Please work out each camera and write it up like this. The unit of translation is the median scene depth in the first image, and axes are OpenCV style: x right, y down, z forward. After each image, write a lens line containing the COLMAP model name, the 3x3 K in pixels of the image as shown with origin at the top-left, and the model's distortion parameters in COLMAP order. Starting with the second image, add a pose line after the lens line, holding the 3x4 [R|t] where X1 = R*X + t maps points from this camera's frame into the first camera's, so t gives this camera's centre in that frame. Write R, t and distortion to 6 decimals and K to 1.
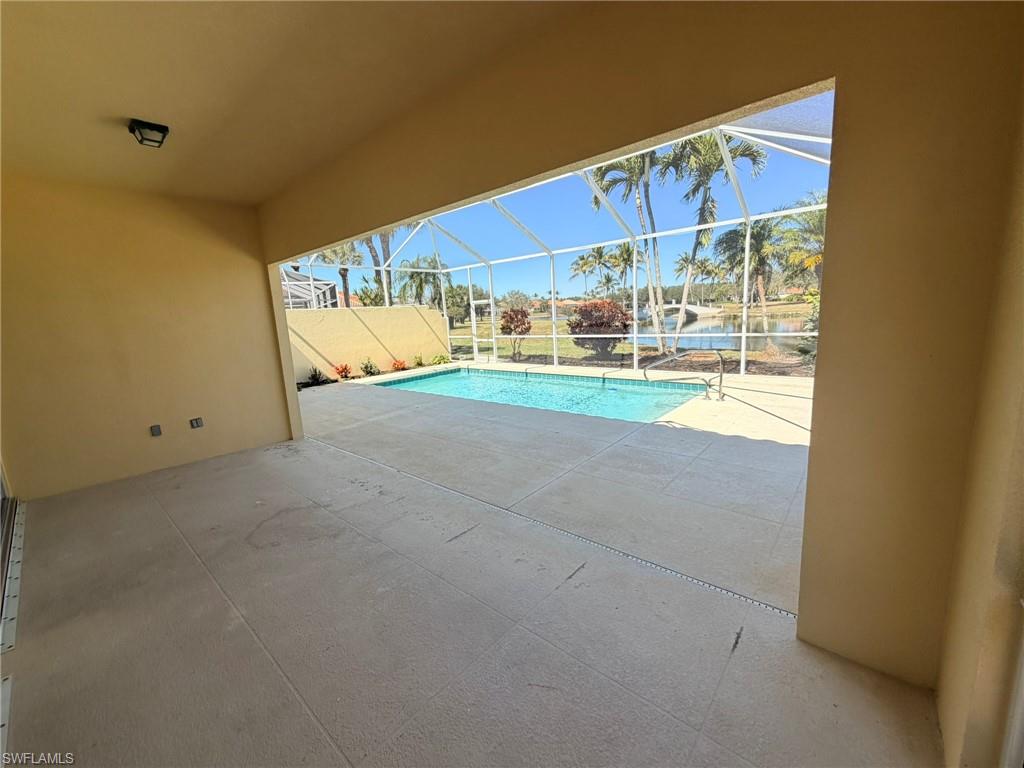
lens RADIAL K [[406.2, 0, 512.0], [0, 406.2, 384.0], [0, 0, 1]] dist [-0.000758, -0.000027]
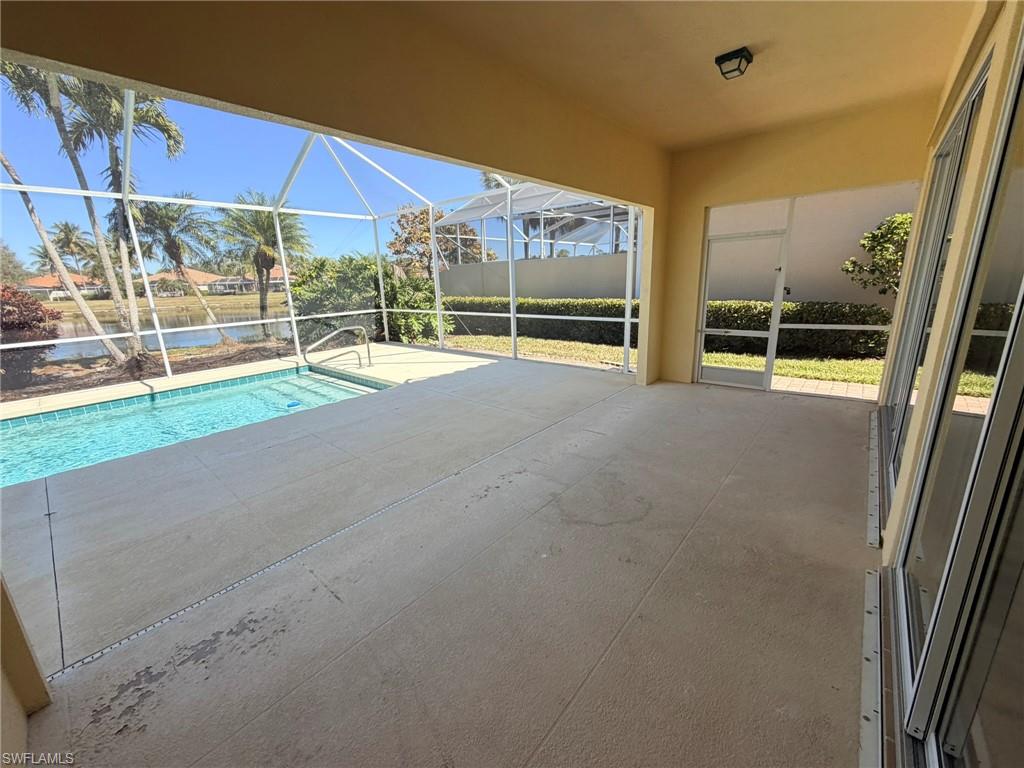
lens RADIAL K [[408.0, 0, 510.1], [0, 408.0, 383.8], [0, 0, 1]] dist [0.000451, -0.000028]
pose [[0.002800, -0.198549, 0.980087, -0.057497], [0.209555, 0.958446, 0.193566, -0.004820], [-0.977793, 0.204840, 0.044290, 0.046564]]
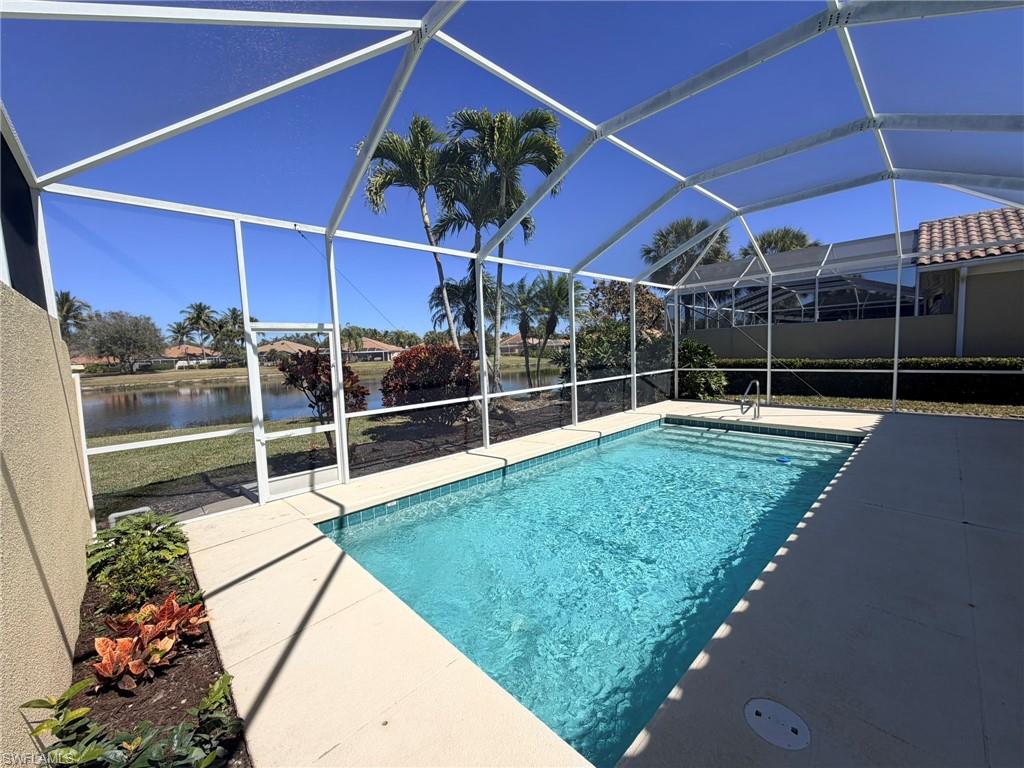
lens RADIAL K [[408.0, 0, 510.1], [0, 408.0, 383.8], [0, 0, 1]] dist [0.000451, -0.000028]
pose [[0.110156, -0.030879, 0.993435, -0.069038], [0.207069, 0.978298, 0.007448, -0.019509], [-0.972105, 0.204889, 0.114159, 0.131960]]
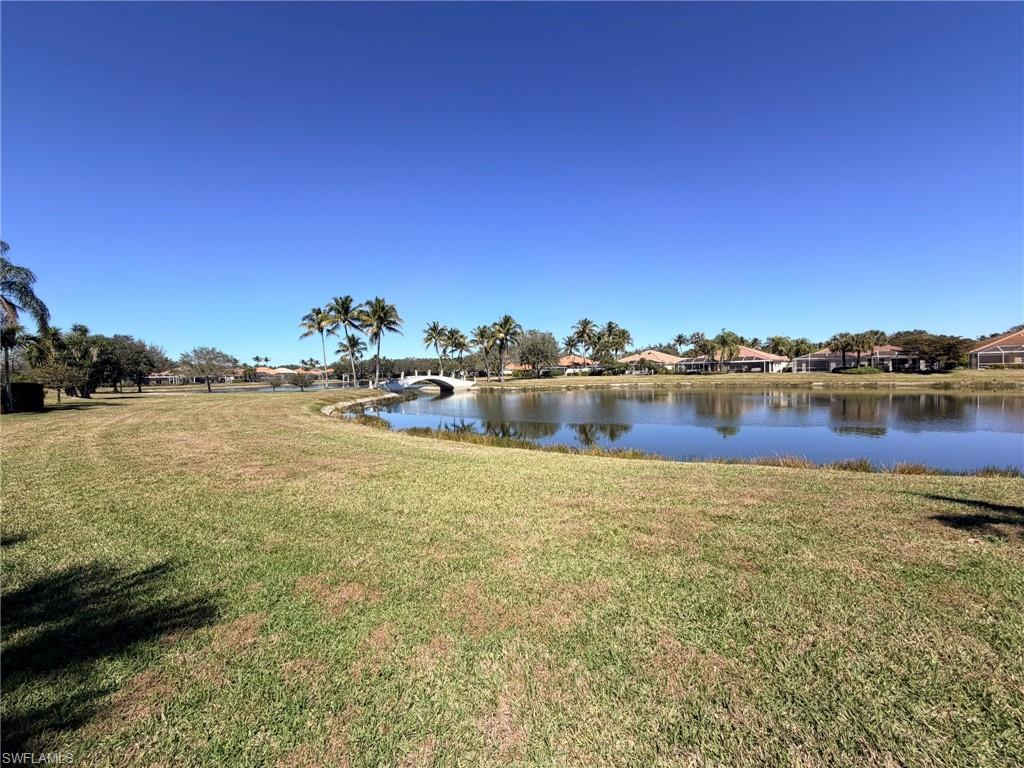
lens RADIAL K [[408.0, 0, 510.1], [0, 408.0, 383.8], [0, 0, 1]] dist [0.000451, -0.000028]
pose [[0.794112, 0.019202, 0.607469, -0.004741], [0.087668, 0.985429, -0.145754, -0.036461], [-0.601416, 0.169000, 0.780857, 0.222885]]
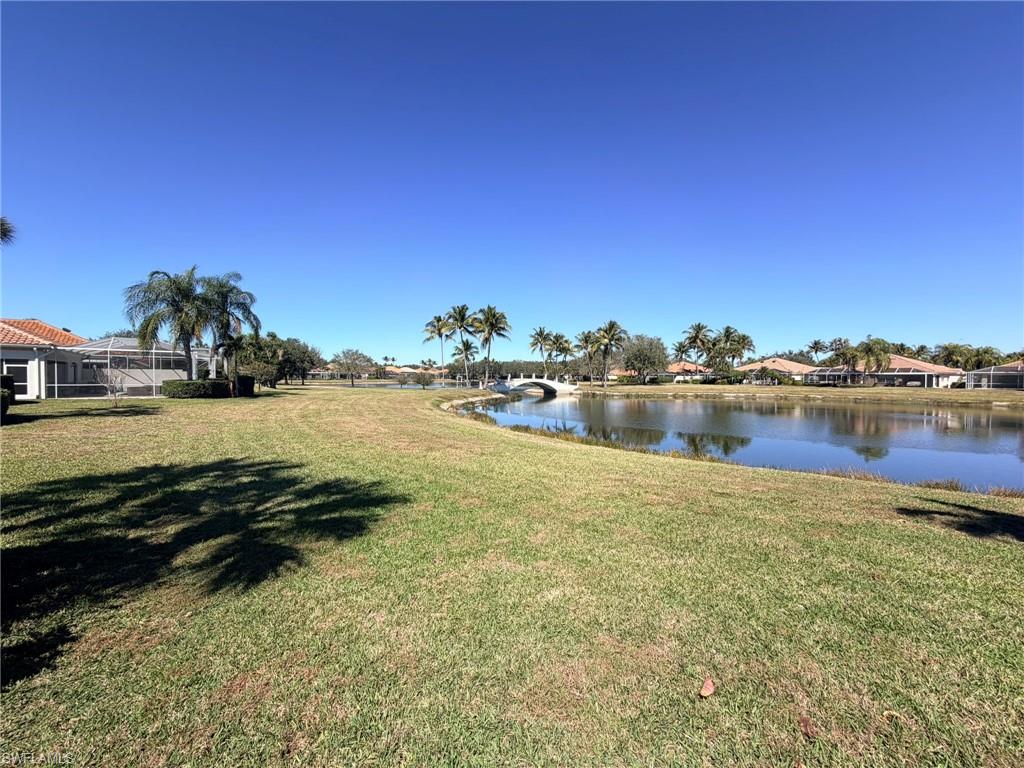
lens RADIAL K [[408.0, 0, 510.1], [0, 408.0, 383.8], [0, 0, 1]] dist [0.000451, -0.000028]
pose [[0.920755, 0.054177, 0.386361, -0.016425], [0.011855, 0.985968, -0.166511, -0.032075], [-0.389961, 0.157896, 0.907193, 0.192741]]
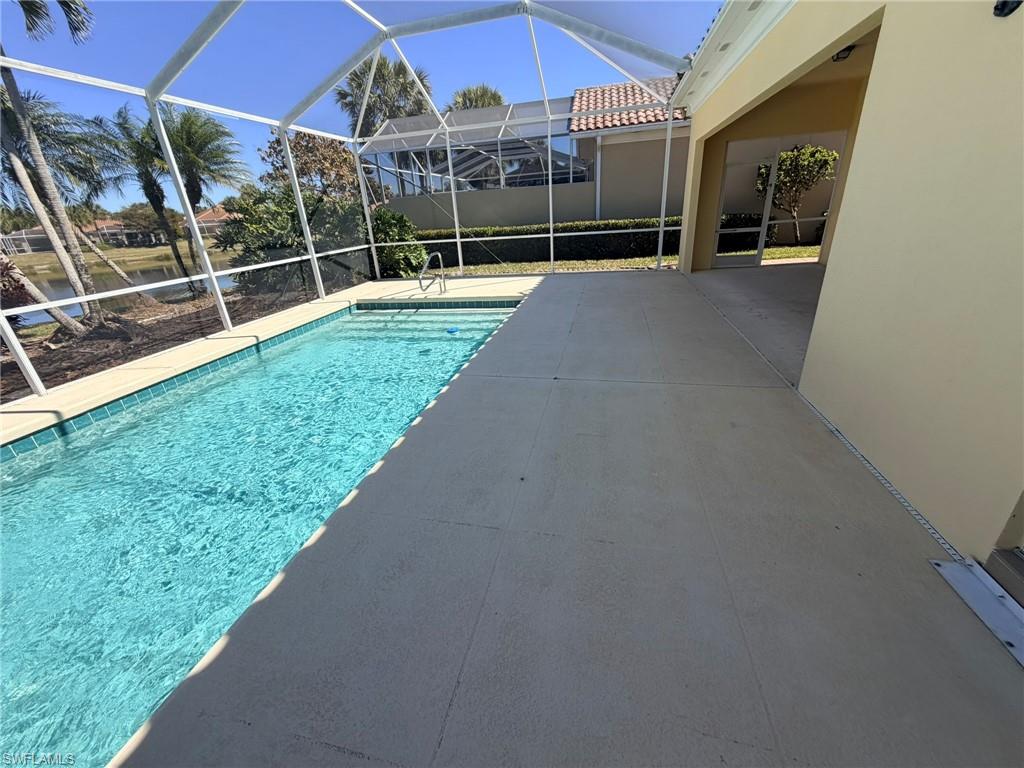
lens RADIAL K [[408.0, 0, 510.1], [0, 408.0, 383.8], [0, 0, 1]] dist [0.000451, -0.000028]
pose [[-0.459655, -0.267759, 0.846772, -0.059013], [0.245222, 0.878133, 0.410790, -0.014971], [-0.853571, 0.396469, -0.337978, 0.113729]]
